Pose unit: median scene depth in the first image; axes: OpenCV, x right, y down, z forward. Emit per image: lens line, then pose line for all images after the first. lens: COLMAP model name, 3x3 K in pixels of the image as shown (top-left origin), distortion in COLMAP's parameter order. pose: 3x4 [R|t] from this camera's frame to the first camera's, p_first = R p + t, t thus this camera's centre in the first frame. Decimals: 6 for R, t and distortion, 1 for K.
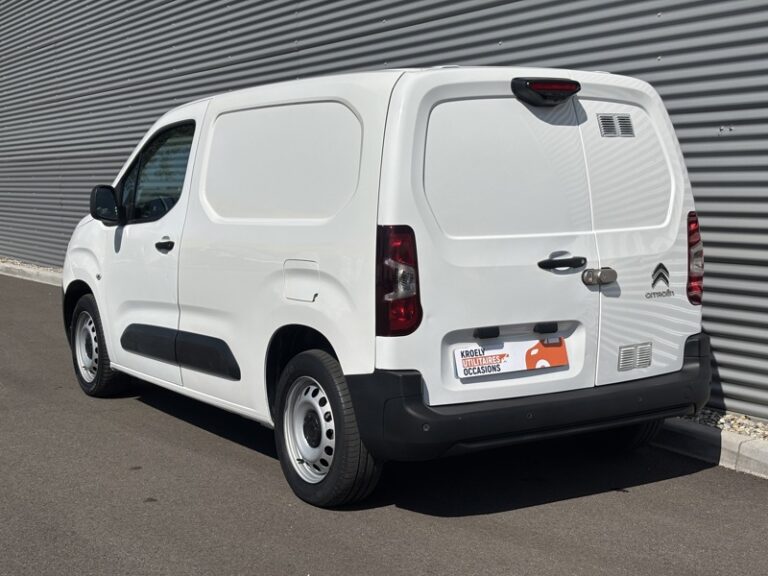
lens RADIAL K [[1143.8, 0, 384.0], [0, 1143.8, 288.0], [0, 0, 1]] dist [0.290068, -1.634741]
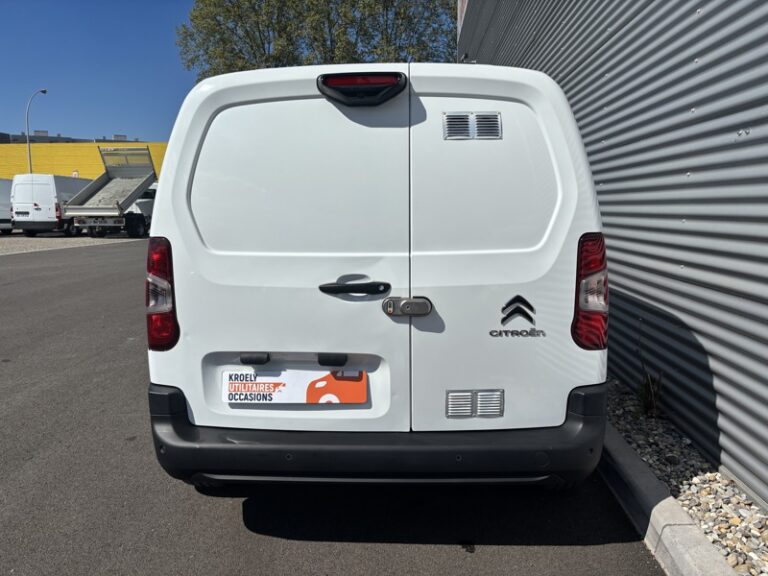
lens RADIAL K [[580.0, 0, 384.0], [0, 580.0, 288.0], [0, 0, 1]] dist [0.053217, -0.097412]
pose [[0.825304, 0.084656, -0.558306, 0.412596], [-0.055939, 0.996092, 0.068347, -0.052215], [0.561911, -0.025175, 0.826815, 0.647508]]
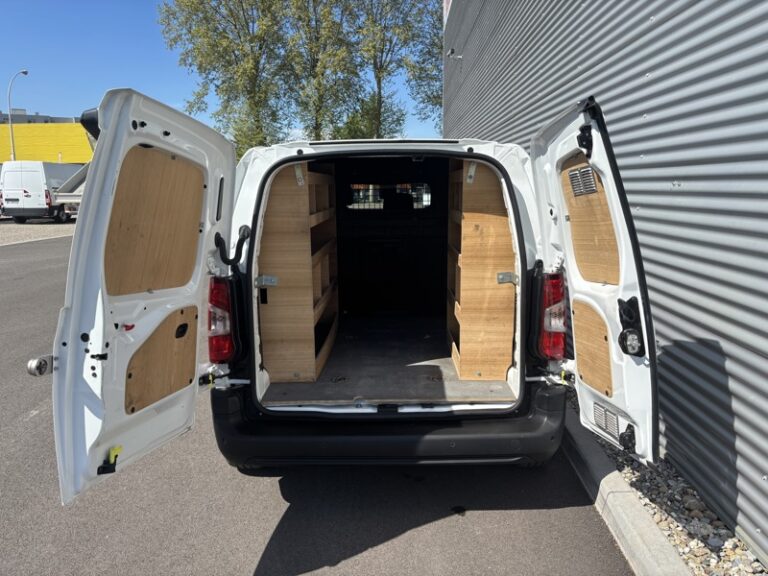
lens RADIAL K [[581.5, 0, 384.0], [0, 581.5, 288.0], [0, 0, 1]] dist [-0.012257, -0.006839]
pose [[0.838007, 0.096051, -0.537139, 0.460542], [-0.049939, 0.993754, 0.099792, -0.105002], [0.543369, -0.056802, 0.837570, 0.531337]]
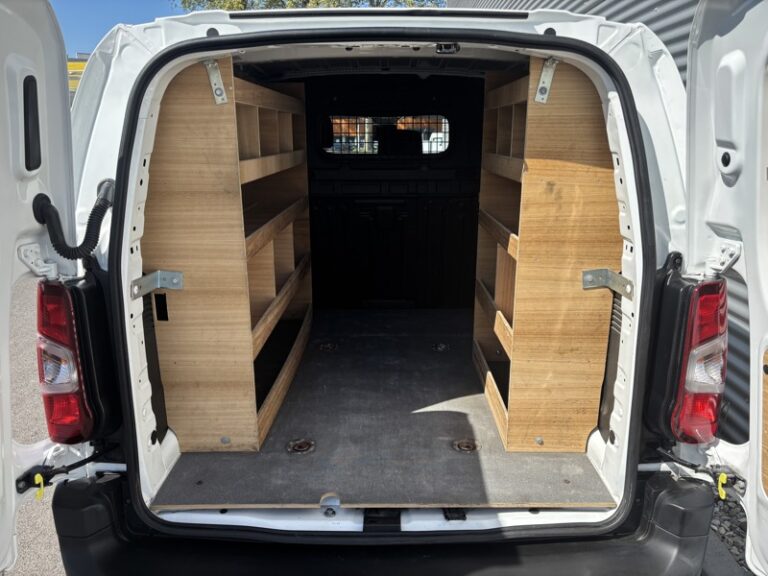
lens RADIAL K [[581.5, 0, 384.0], [0, 581.5, 288.0], [0, 0, 1]] dist [-0.012257, -0.006839]
pose [[0.841471, 0.150390, -0.518950, 0.305760], [-0.060353, 0.980633, 0.186323, -0.111745], [0.536921, -0.125465, 0.834251, 0.770833]]
